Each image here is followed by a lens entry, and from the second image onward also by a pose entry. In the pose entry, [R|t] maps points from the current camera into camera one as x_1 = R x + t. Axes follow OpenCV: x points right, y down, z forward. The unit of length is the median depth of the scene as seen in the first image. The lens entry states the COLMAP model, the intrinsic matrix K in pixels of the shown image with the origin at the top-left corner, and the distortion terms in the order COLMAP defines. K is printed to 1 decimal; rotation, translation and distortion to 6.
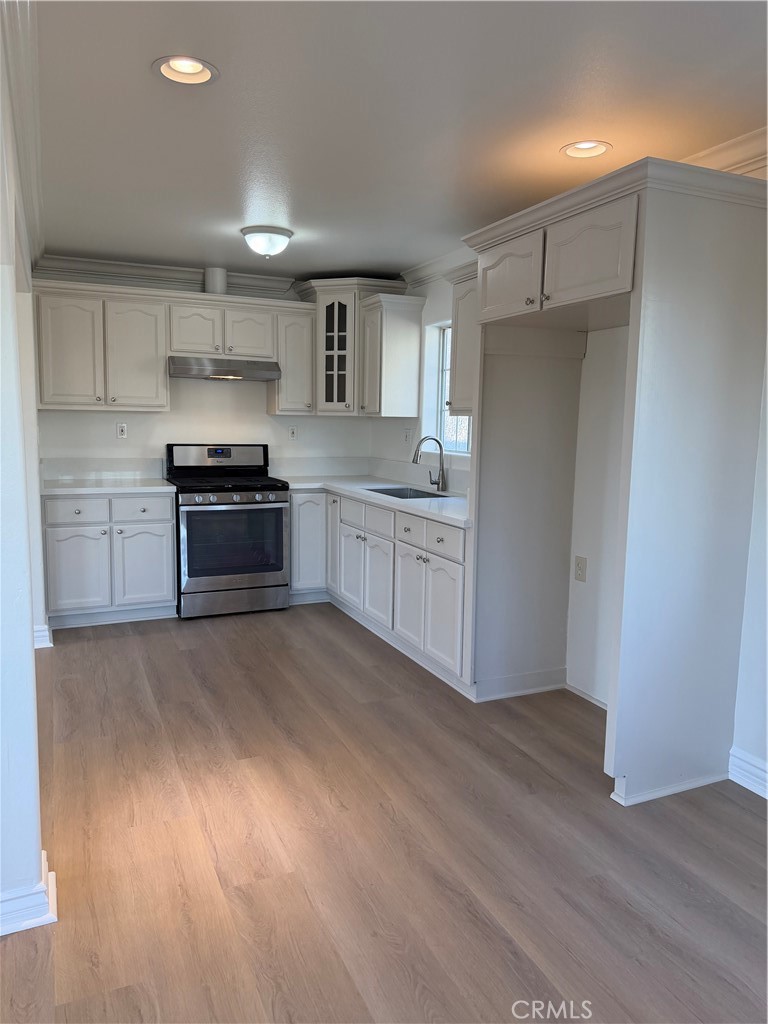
lens RADIAL K [[709.8, 0, 378.9], [0, 709.8, 513.8], [0, 0, 1]] dist [0.123382, -0.255121]
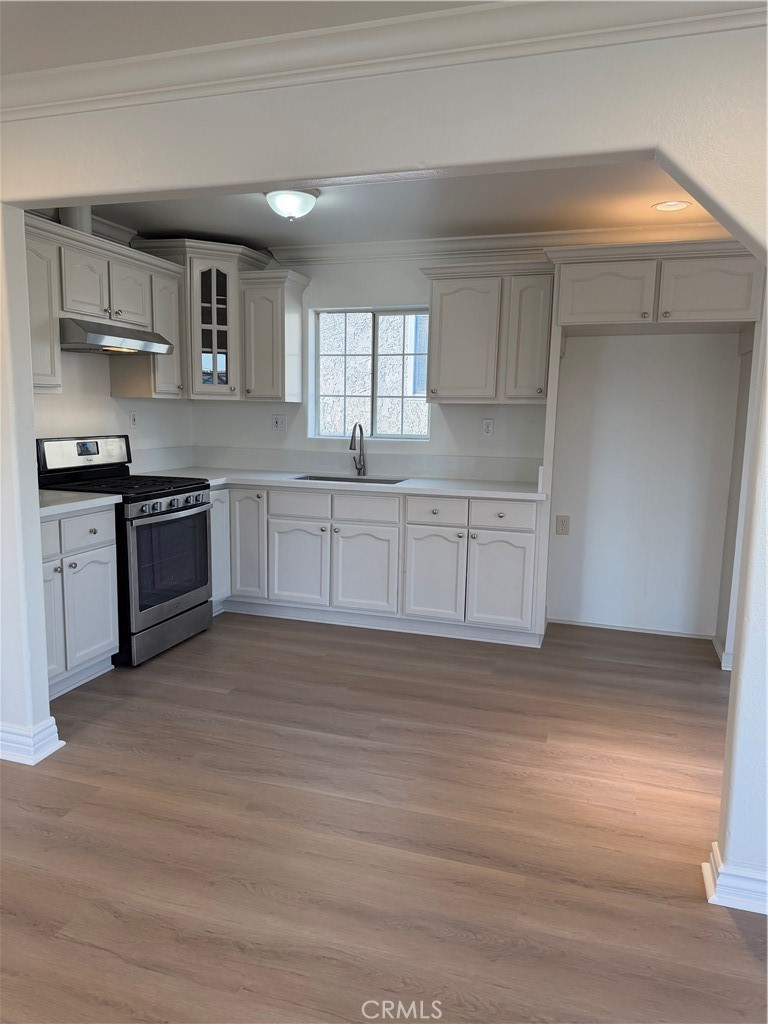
lens RADIAL K [[709.8, 0, 378.9], [0, 709.8, 513.8], [0, 0, 1]] dist [0.123382, -0.255121]
pose [[0.675304, -0.112994, 0.728832, -0.613588], [0.092328, 0.993372, 0.068460, -0.042286], [-0.731737, 0.021060, 0.681261, 0.270445]]
